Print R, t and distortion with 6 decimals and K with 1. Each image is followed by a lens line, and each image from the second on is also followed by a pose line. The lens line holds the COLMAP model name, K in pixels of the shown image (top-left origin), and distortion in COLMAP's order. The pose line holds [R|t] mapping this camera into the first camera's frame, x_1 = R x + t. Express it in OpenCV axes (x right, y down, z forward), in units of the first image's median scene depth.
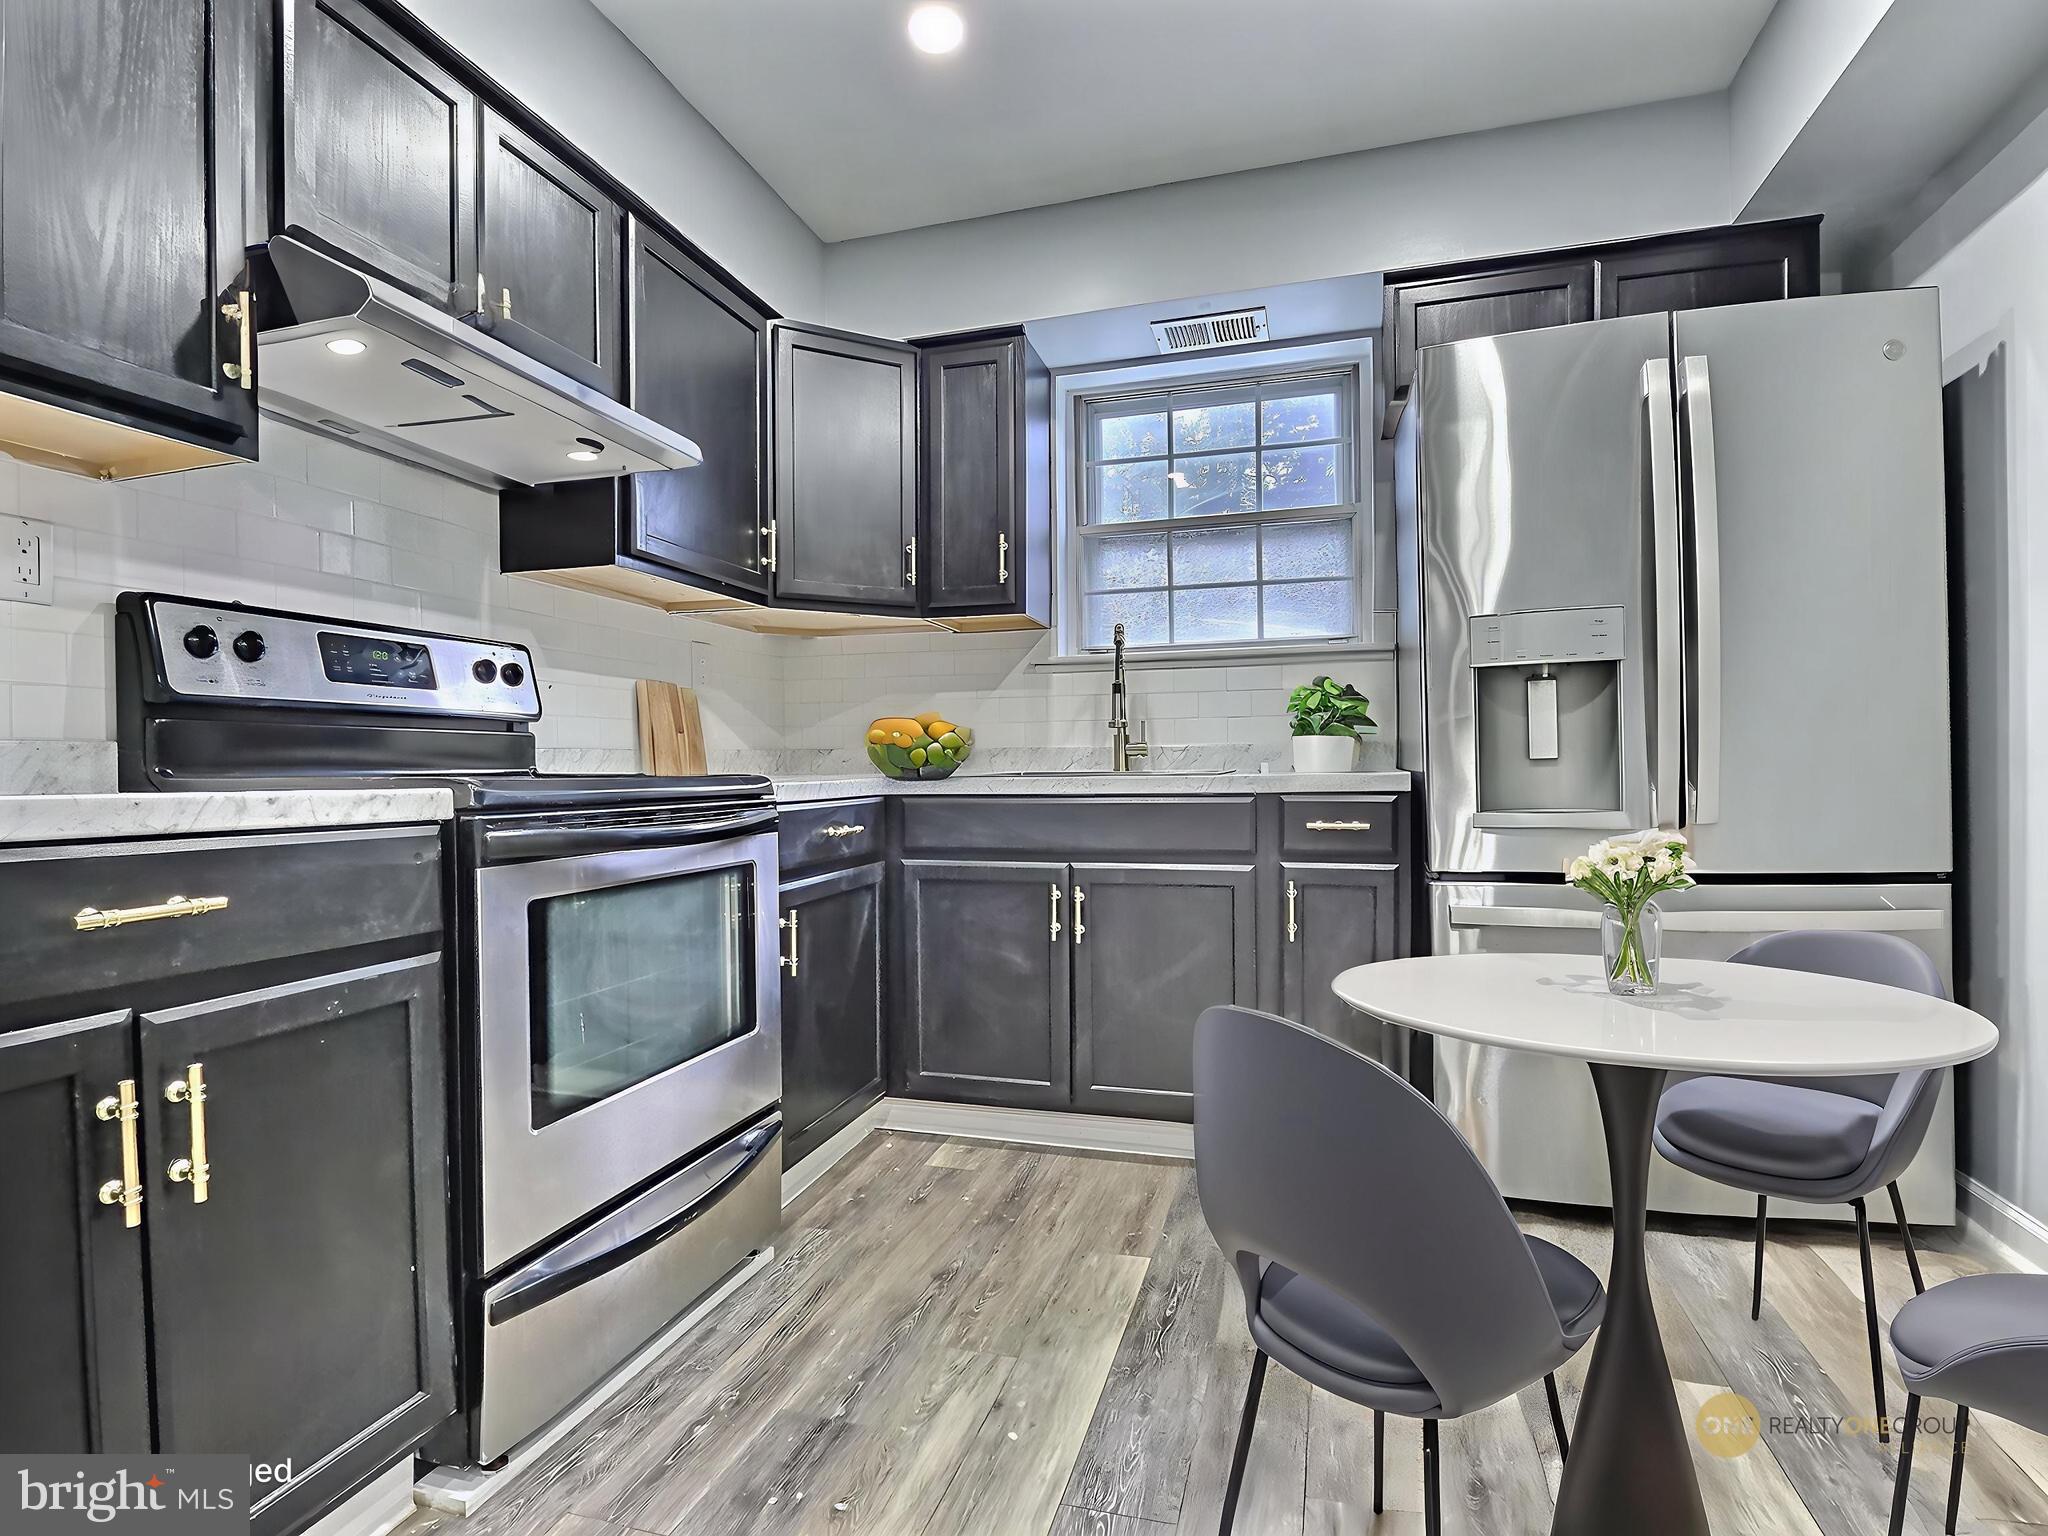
lens RADIAL K [[1059.5, 0, 1010.8], [0, 1059.5, 767.2], [0, 0, 1]] dist [-0.005793, -0.001673]
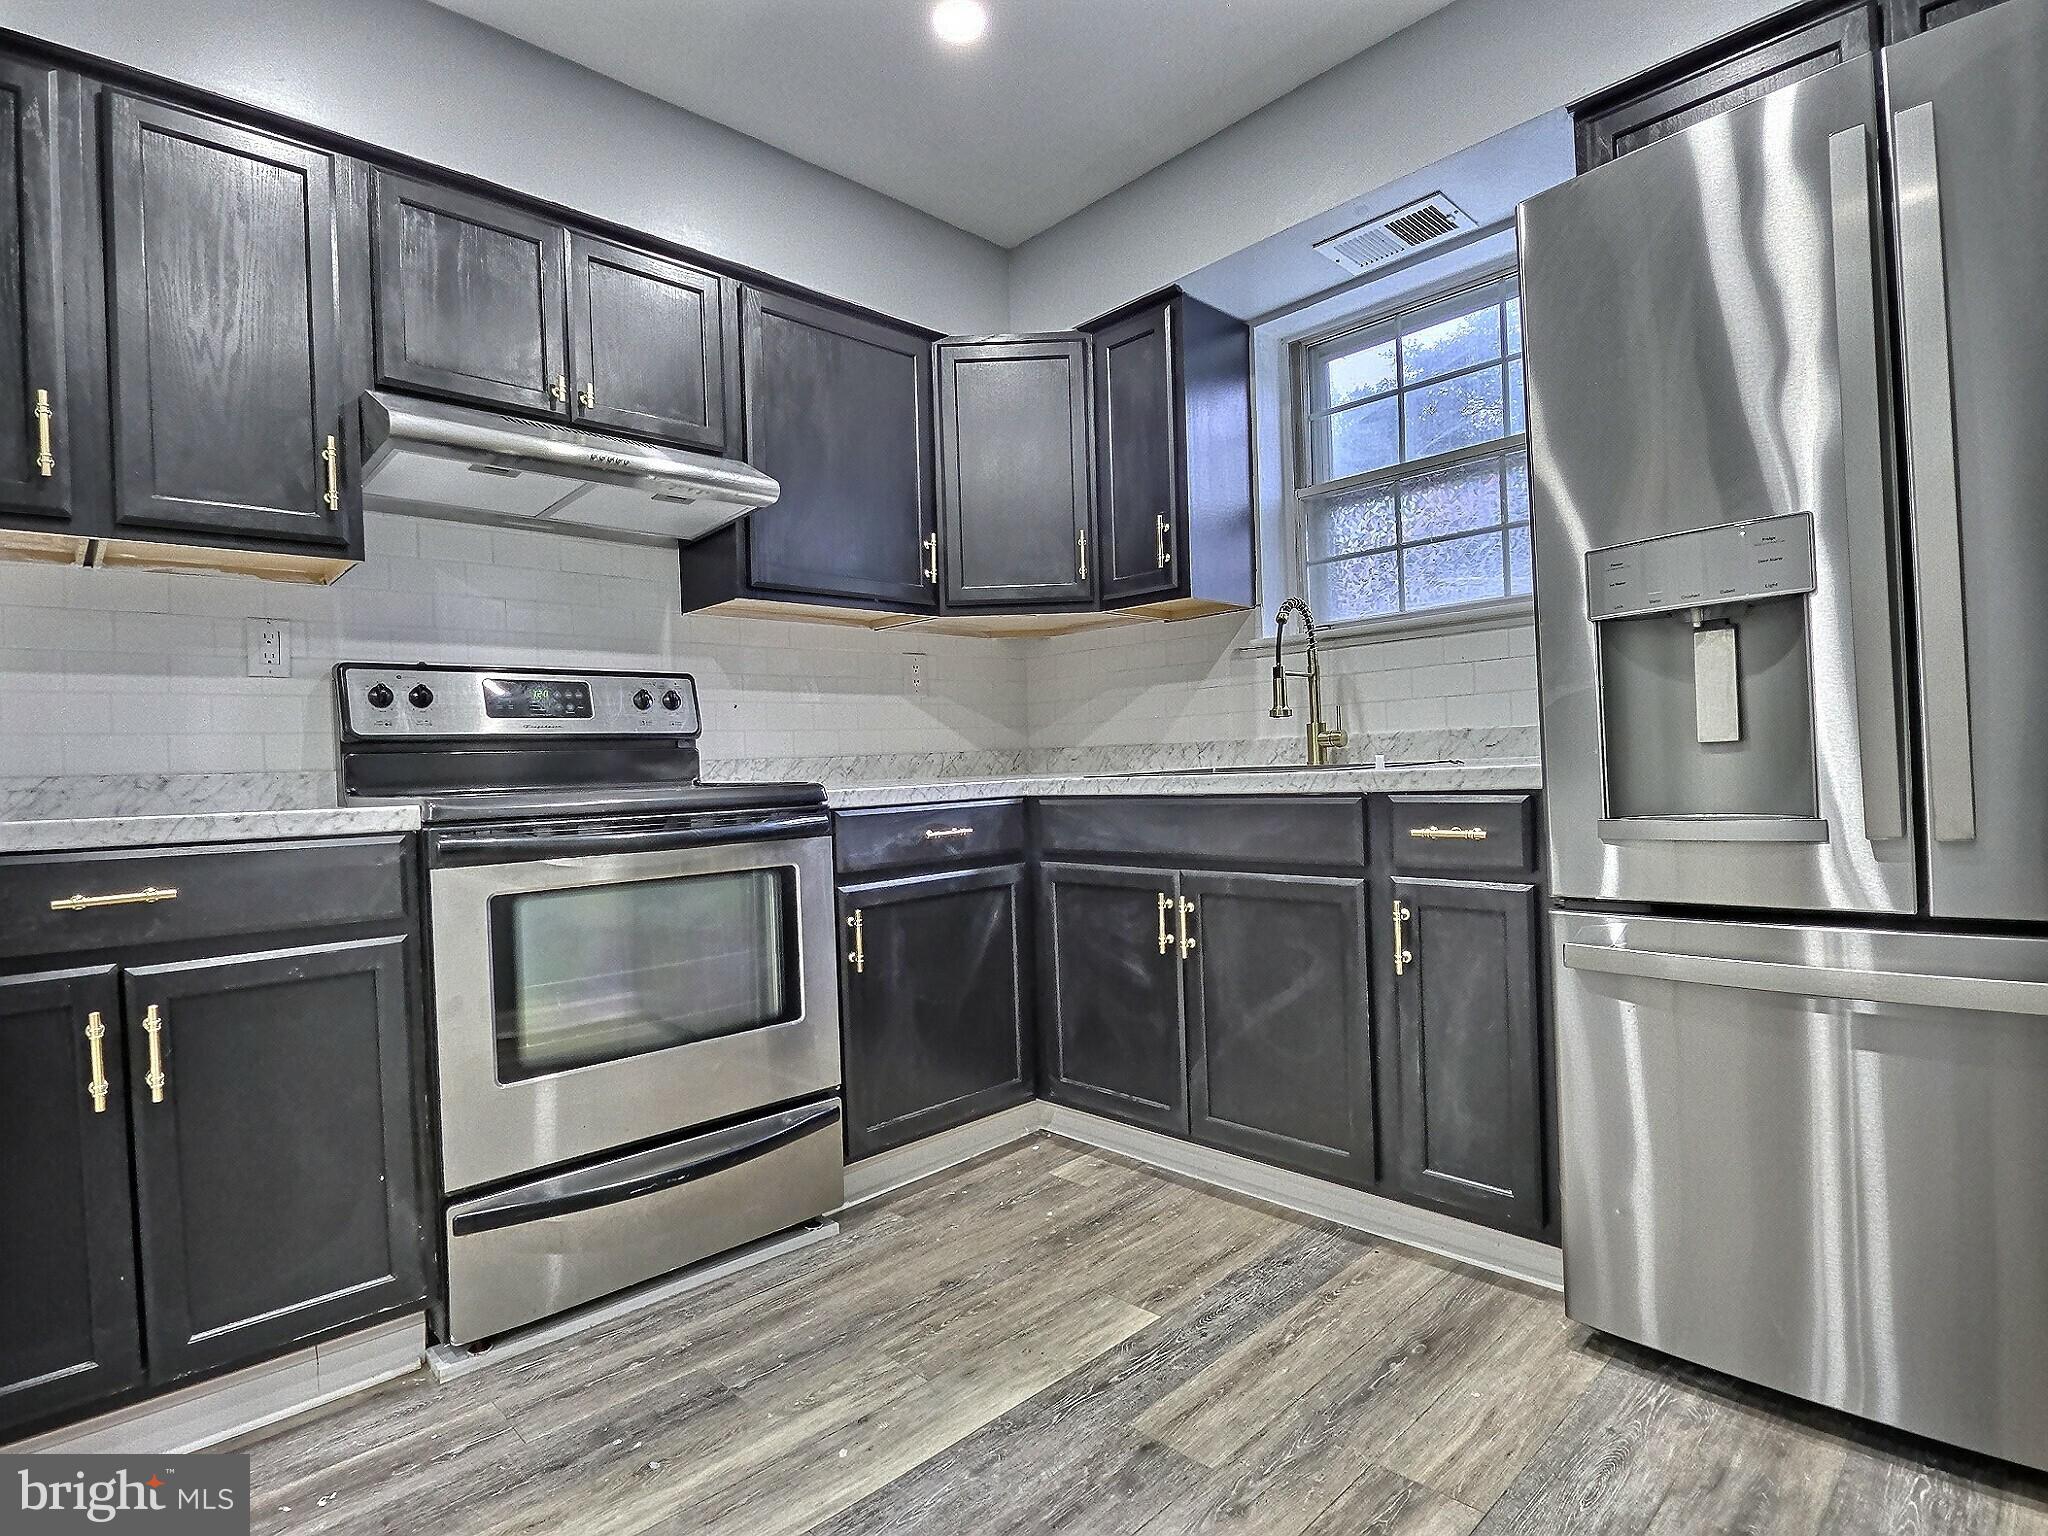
lens RADIAL K [[1060.8, 0, 1018.4], [0, 1060.8, 767.1], [0, 0, 1]] dist [-0.005692, -0.001524]
pose [[0.867699, -0.021337, -0.496631, 0.457723], [0.027817, 0.999597, 0.005656, -0.008514], [0.496311, -0.018723, 0.867943, 0.162705]]
